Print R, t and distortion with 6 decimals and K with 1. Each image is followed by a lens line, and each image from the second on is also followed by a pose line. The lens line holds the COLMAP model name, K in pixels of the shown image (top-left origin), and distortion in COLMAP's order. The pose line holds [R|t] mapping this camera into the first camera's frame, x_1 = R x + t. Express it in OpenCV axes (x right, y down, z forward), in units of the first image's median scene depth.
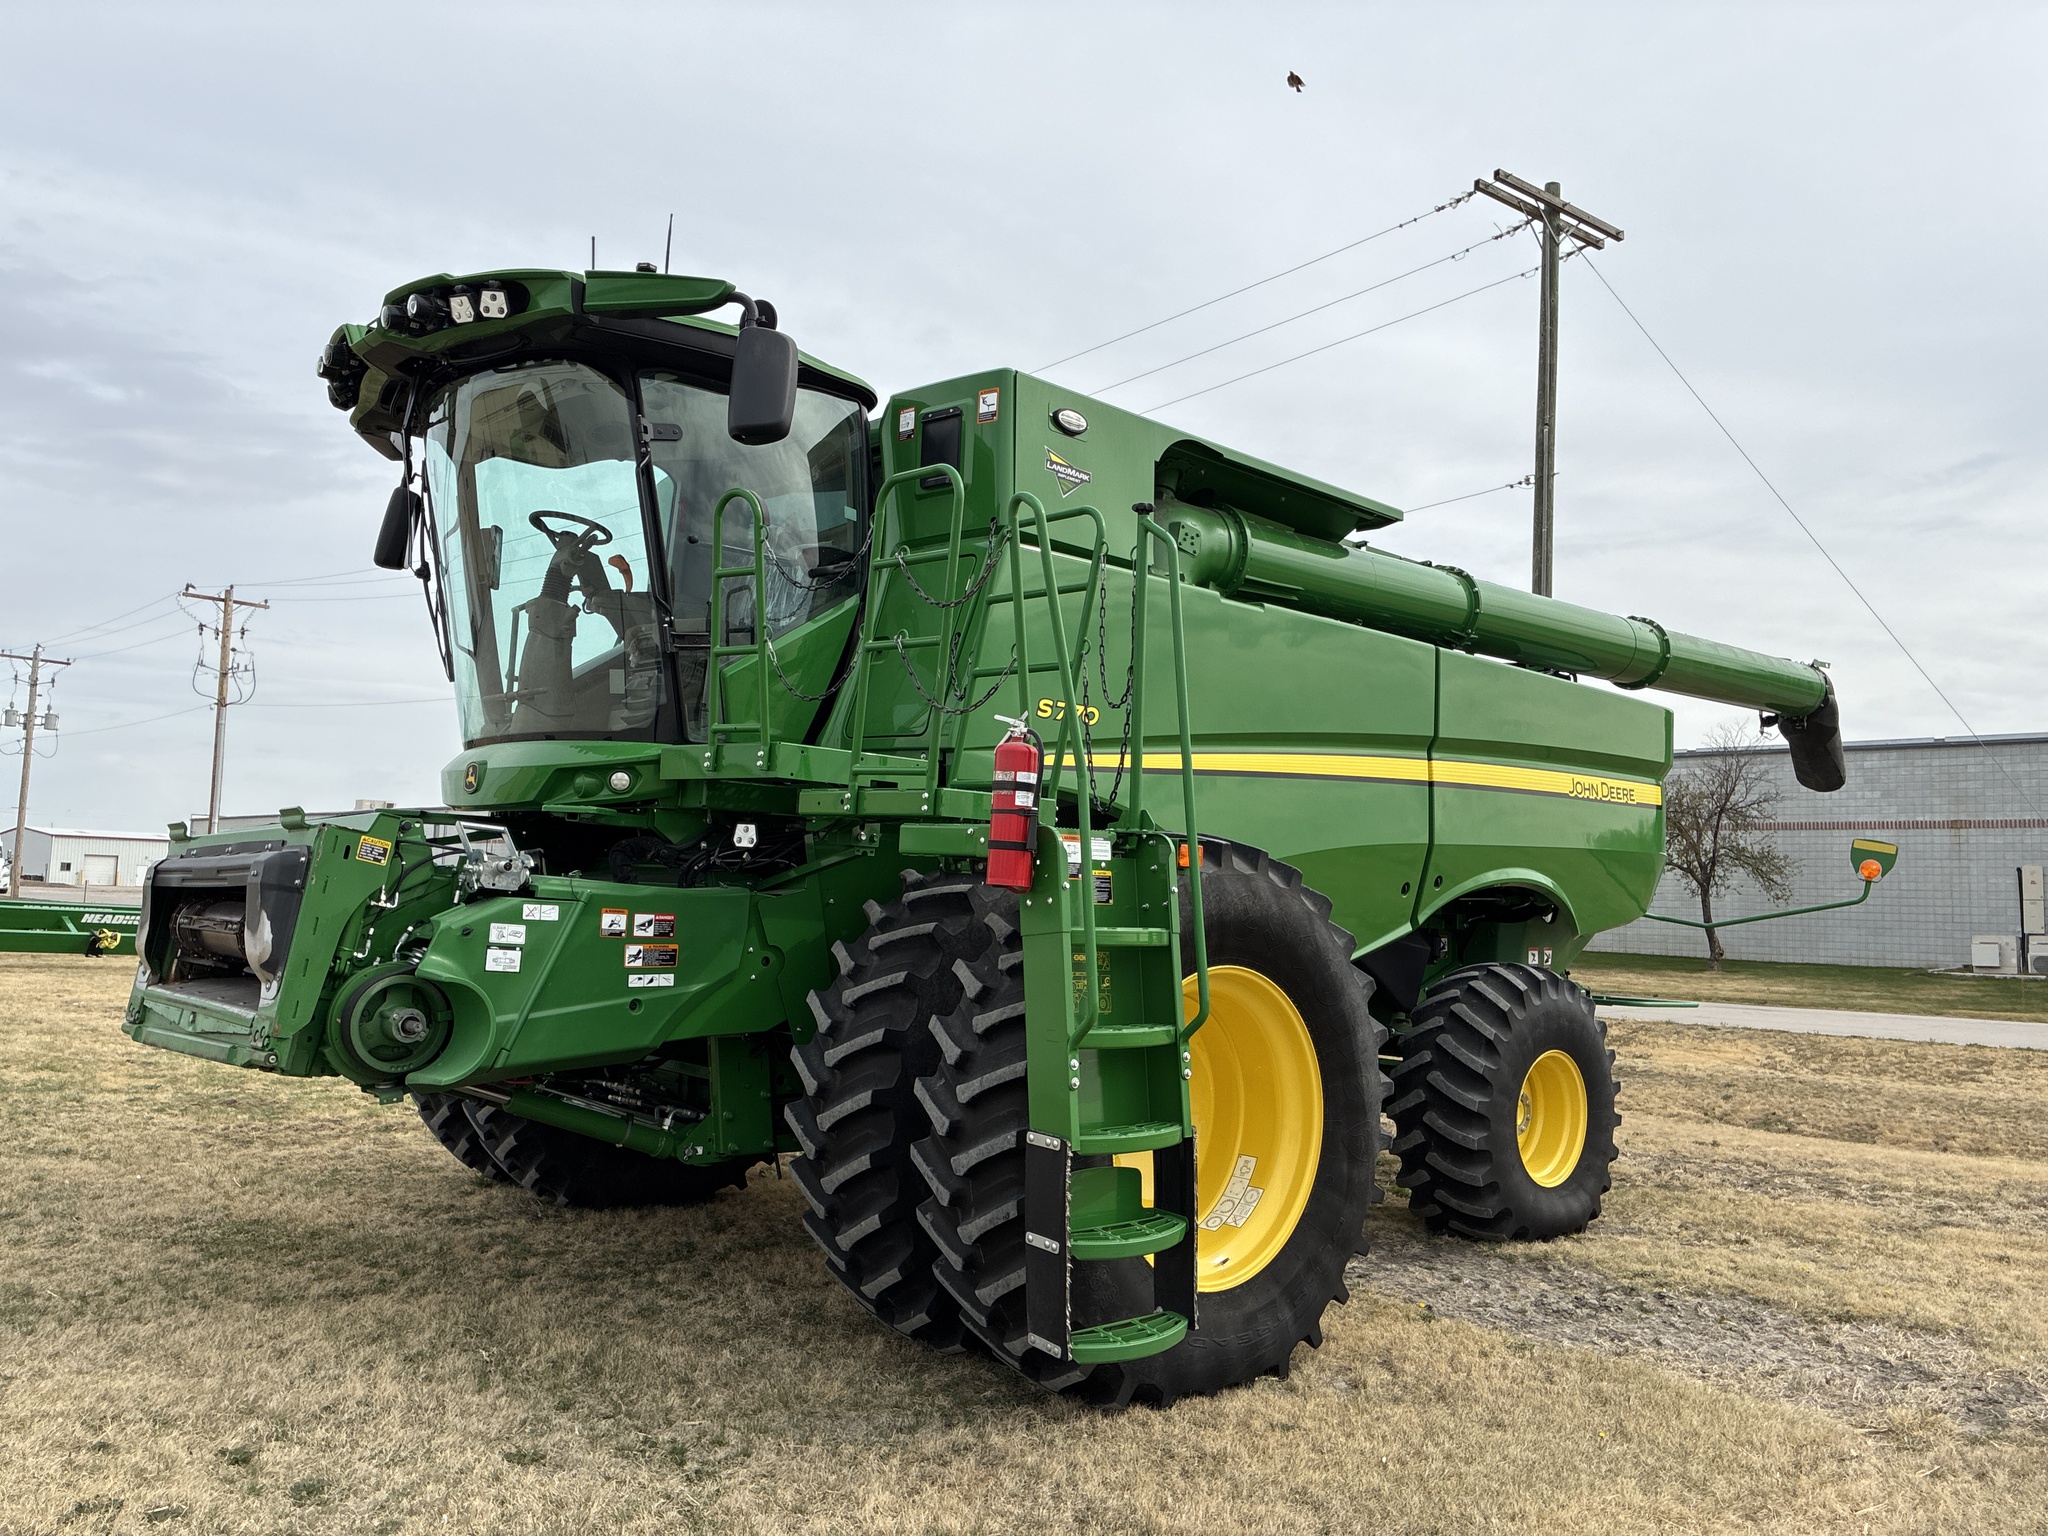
lens RADIAL K [[1580.2, 0, 1014.1], [0, 1580.2, 764.5], [0, 0, 1]] dist [0.022117, -0.031795]
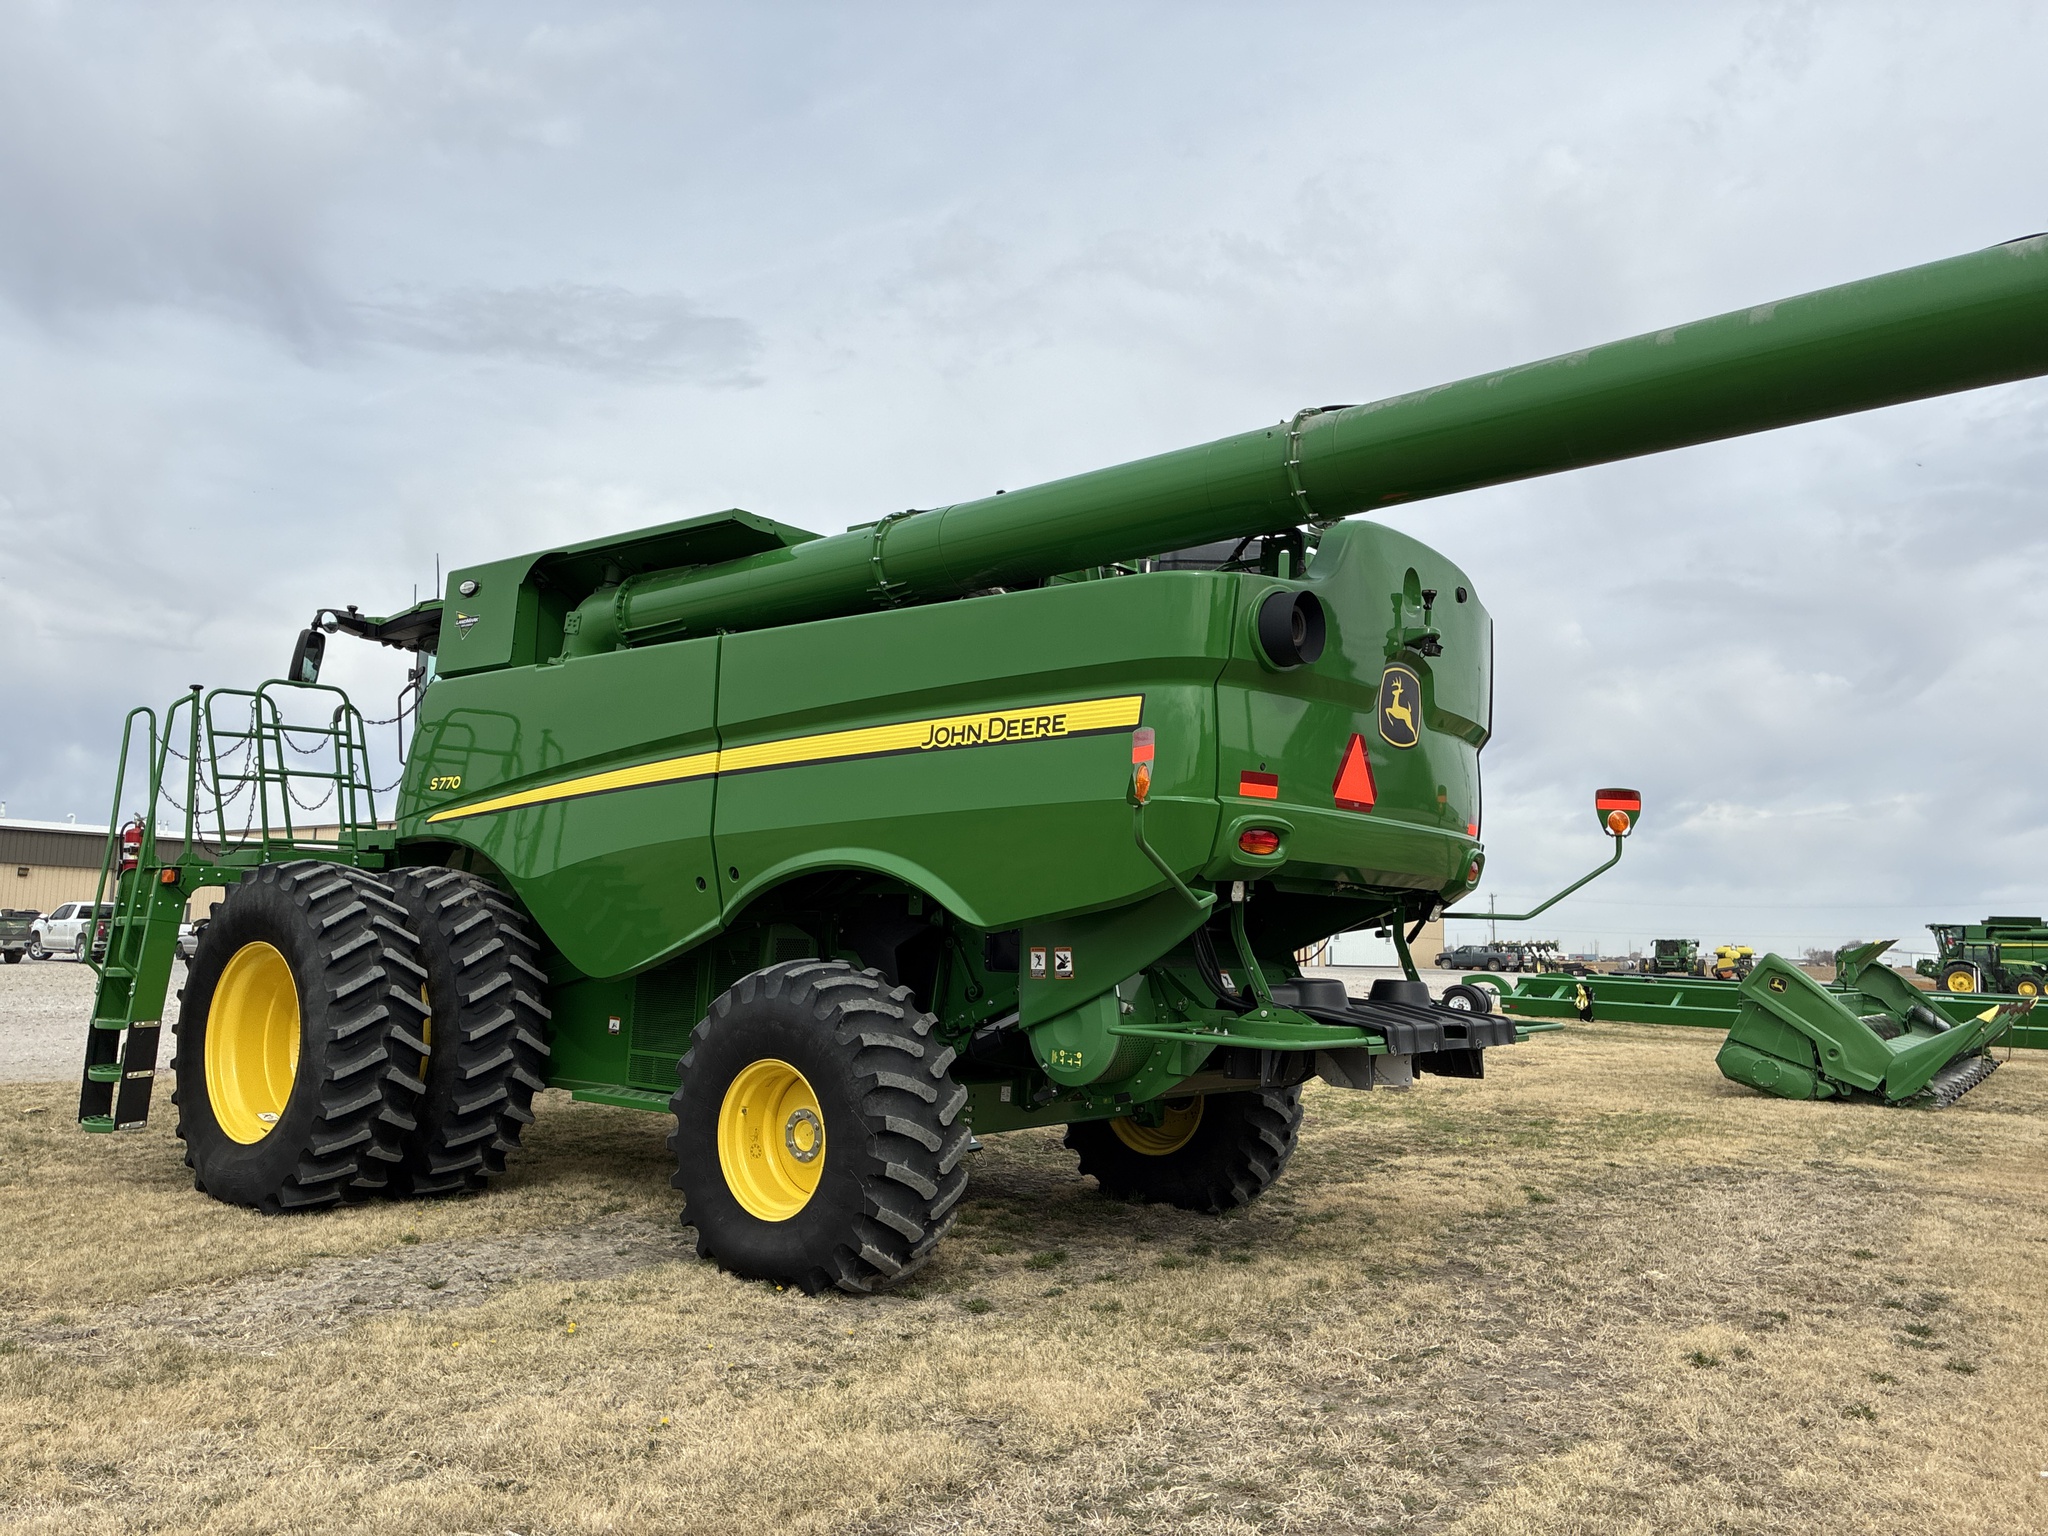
lens RADIAL K [[1580.2, 0, 1043.5], [0, 1580.2, 762.9], [0, 0, 1]] dist [0.022117, -0.031795]
pose [[0.167350, -0.149537, -0.974491, 1.248814], [0.073904, 0.987552, -0.138850, 0.155535], [0.983124, -0.048782, 0.176318, 1.017416]]
